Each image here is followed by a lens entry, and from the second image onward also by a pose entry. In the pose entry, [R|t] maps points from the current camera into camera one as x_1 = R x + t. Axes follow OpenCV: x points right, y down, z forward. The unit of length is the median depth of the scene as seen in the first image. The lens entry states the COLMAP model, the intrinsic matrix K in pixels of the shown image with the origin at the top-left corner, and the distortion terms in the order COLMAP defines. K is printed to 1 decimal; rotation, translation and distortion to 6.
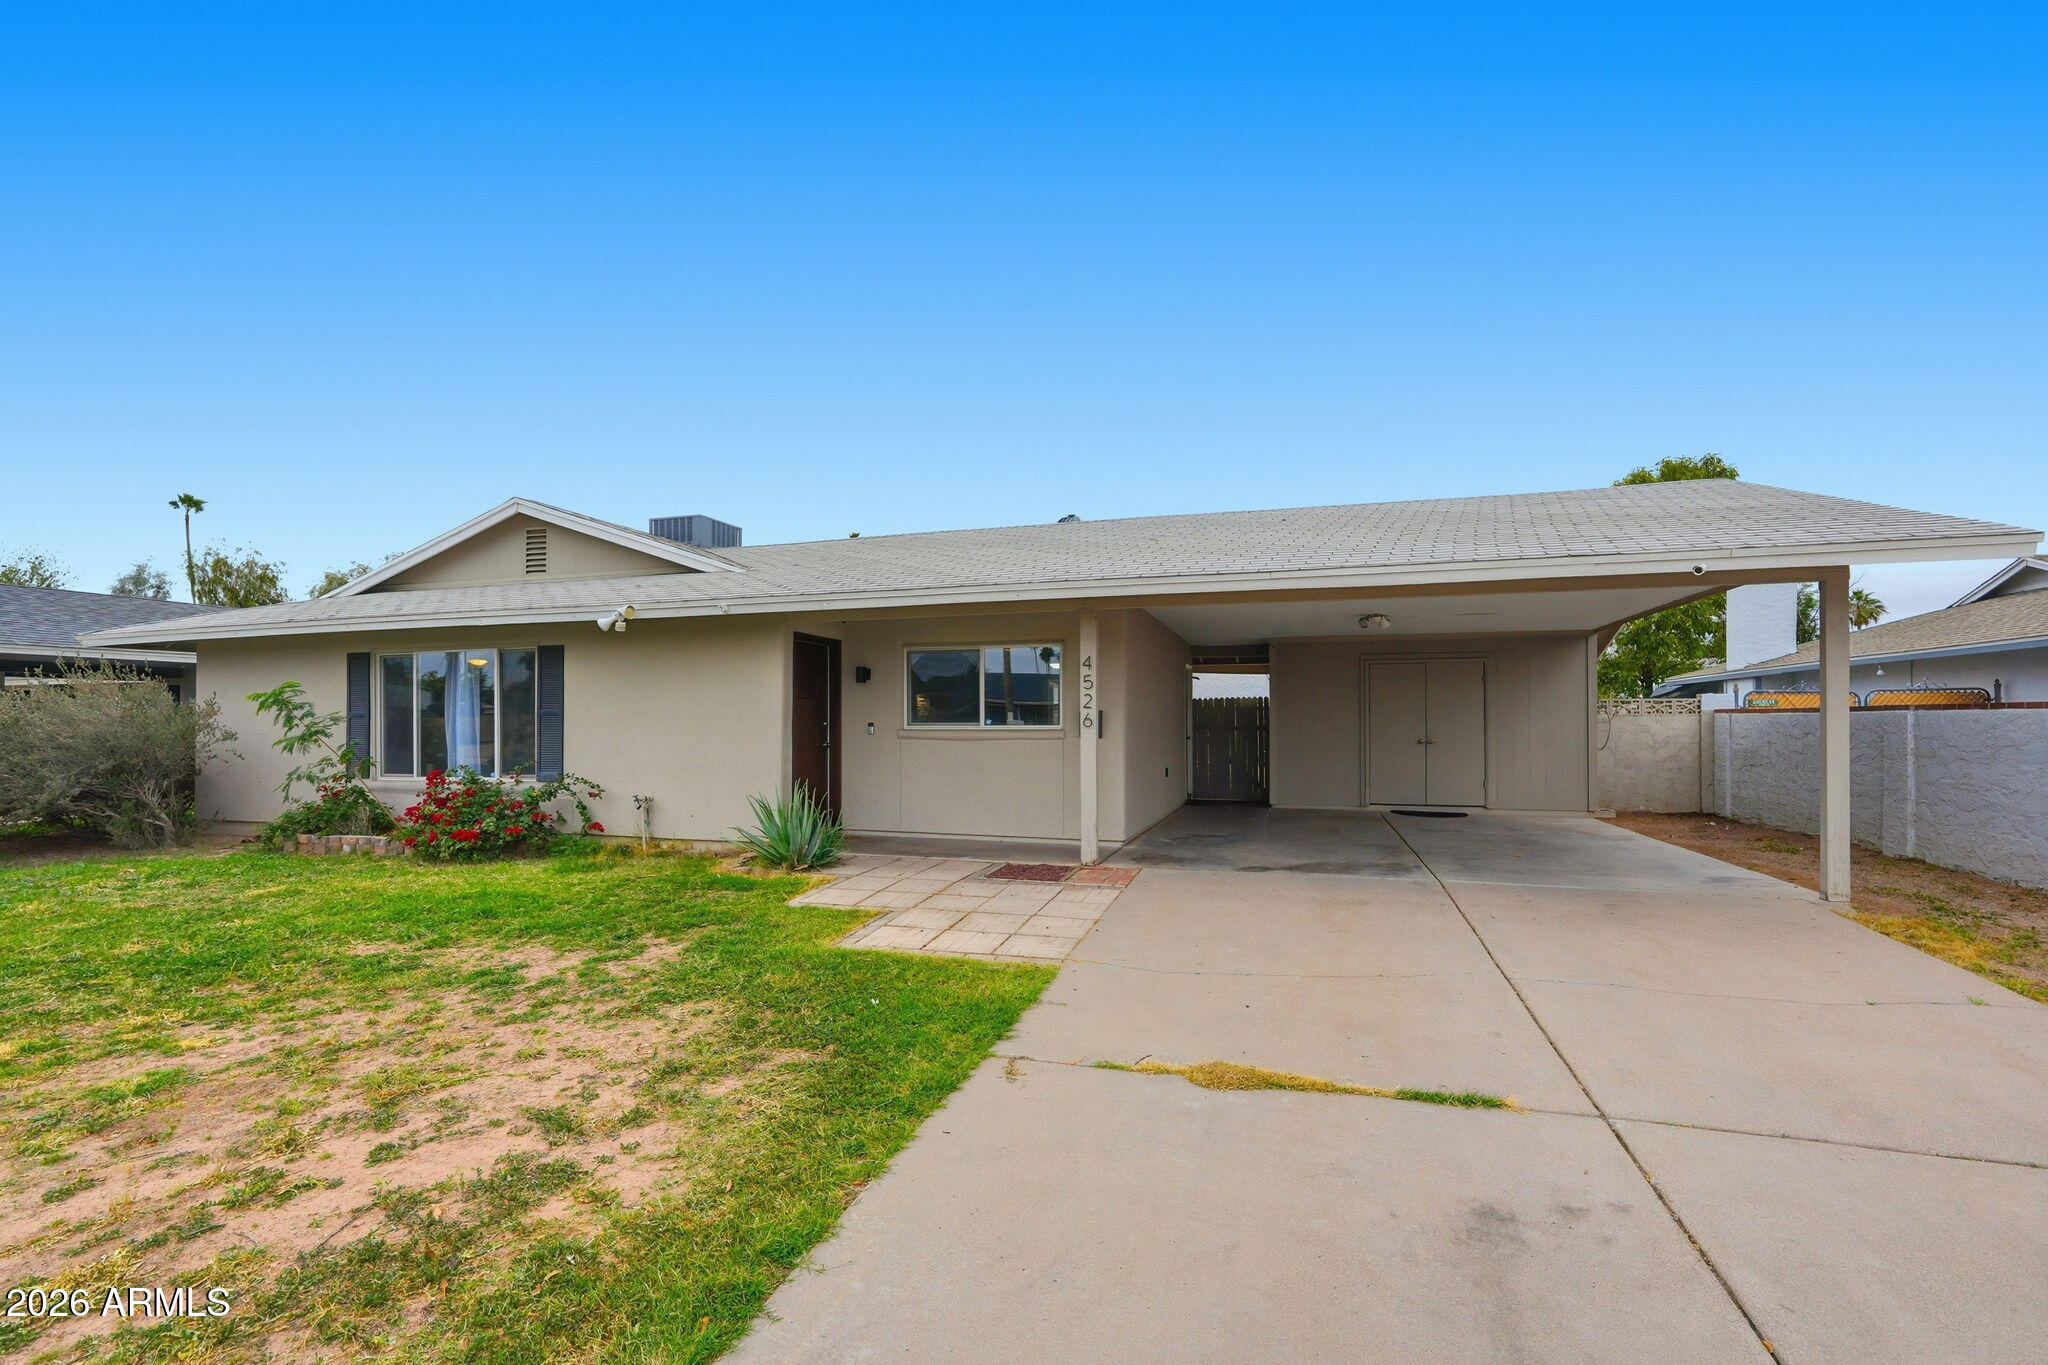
lens RADIAL K [[930.9, 0, 1023.1], [0, 930.9, 696.2], [0, 0, 1]] dist [0.003491, 0.001489]
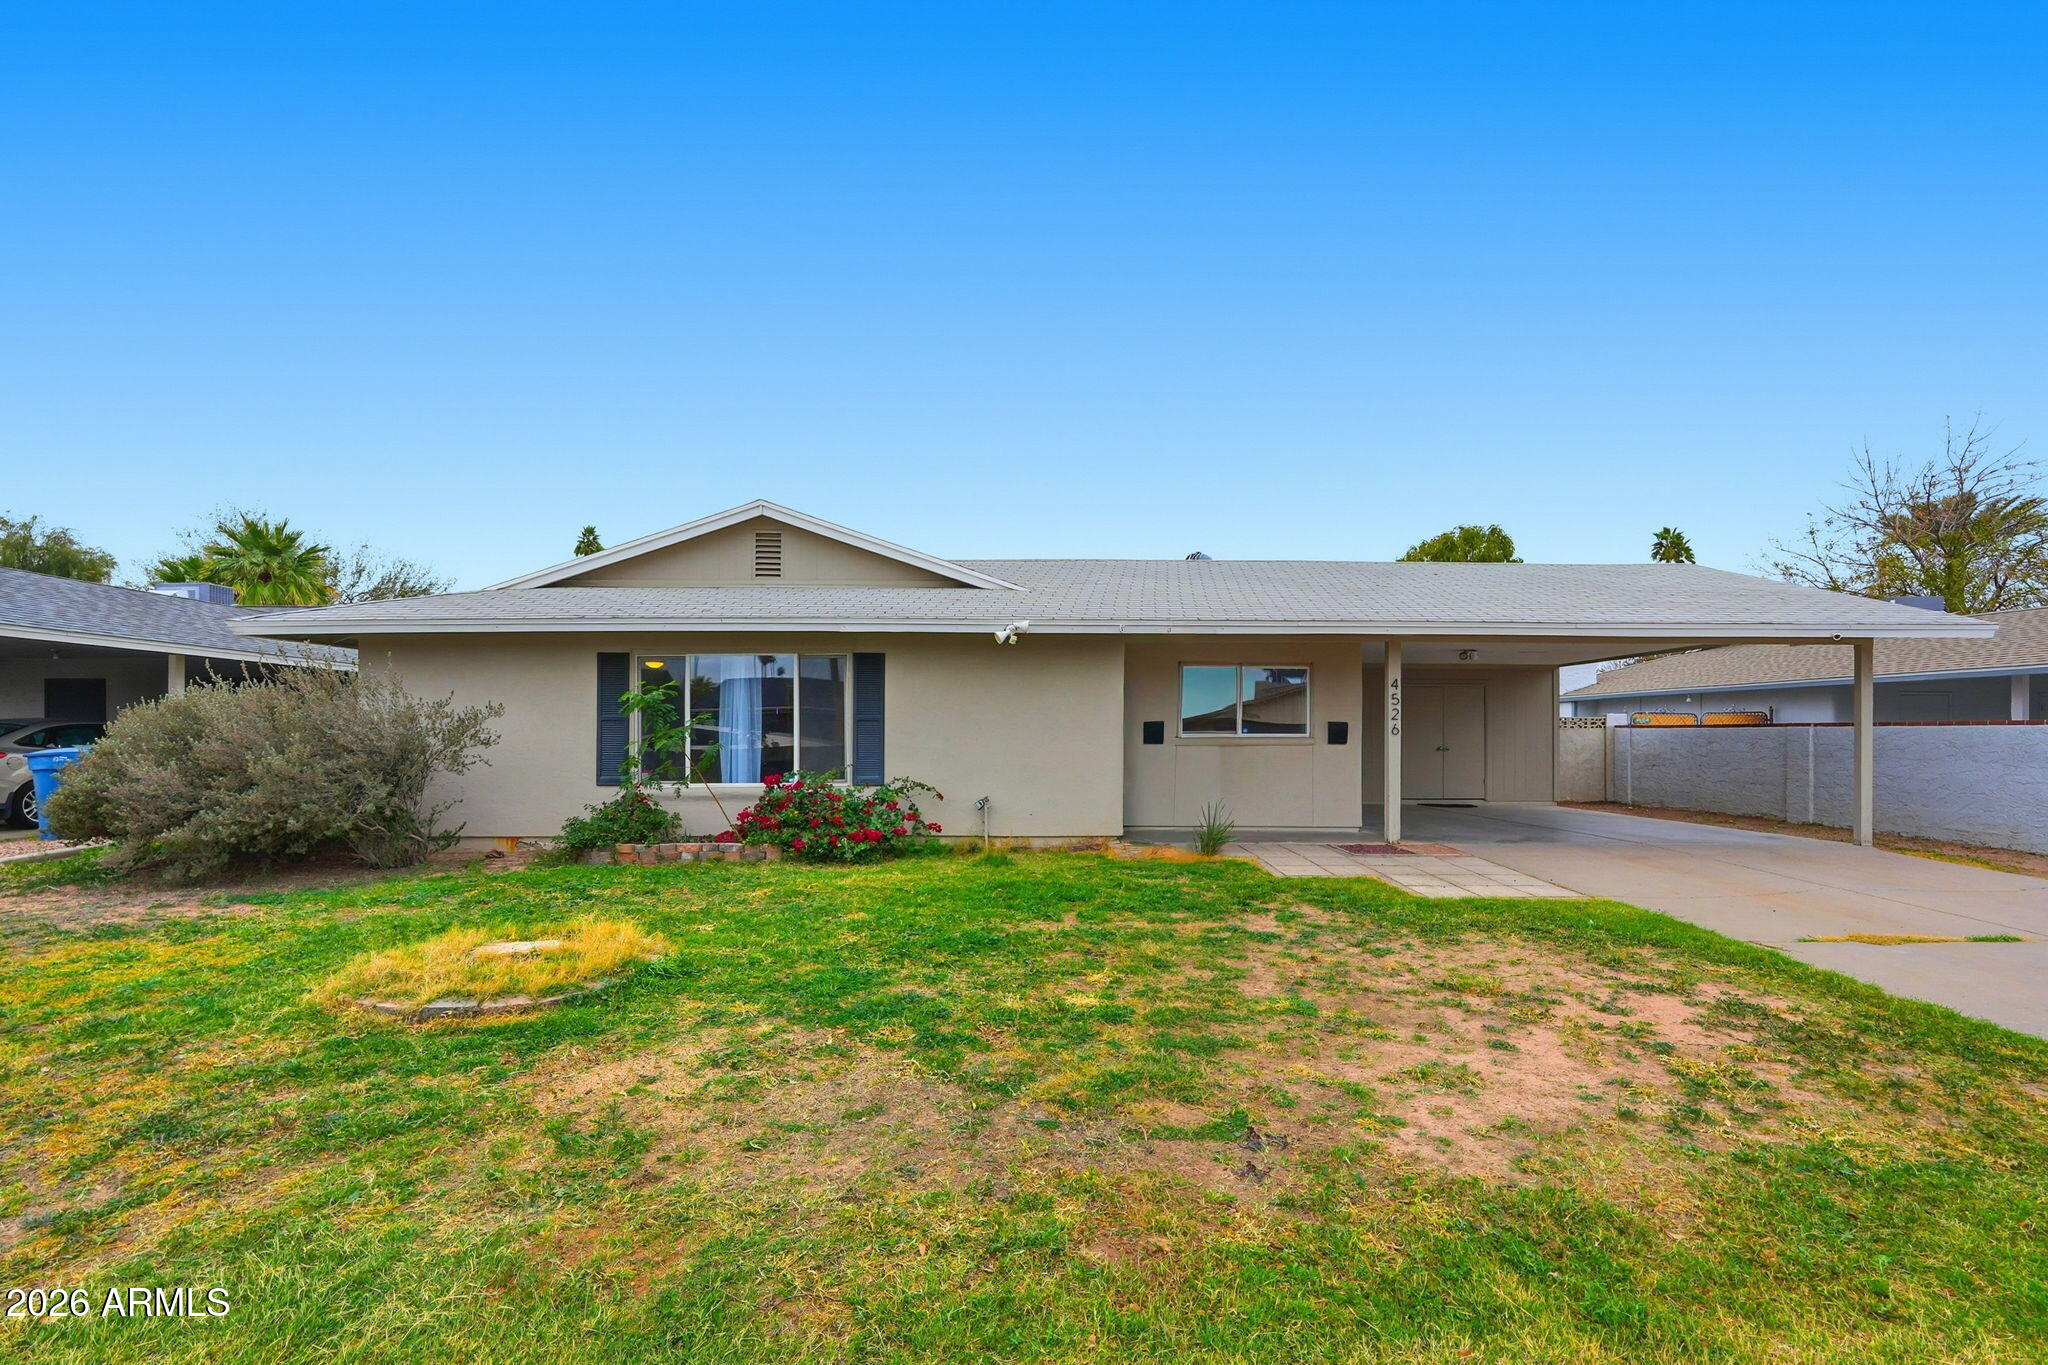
lens RADIAL K [[930.9, 0, 1059.2], [0, 930.9, 727.9], [0, 0, 1]] dist [0.003491, 0.001489]
pose [[0.944876, 0.007368, 0.327345, -0.668411], [-0.013923, 0.999747, 0.017685, 0.006678], [-0.327132, -0.021267, 0.944739, -0.039151]]
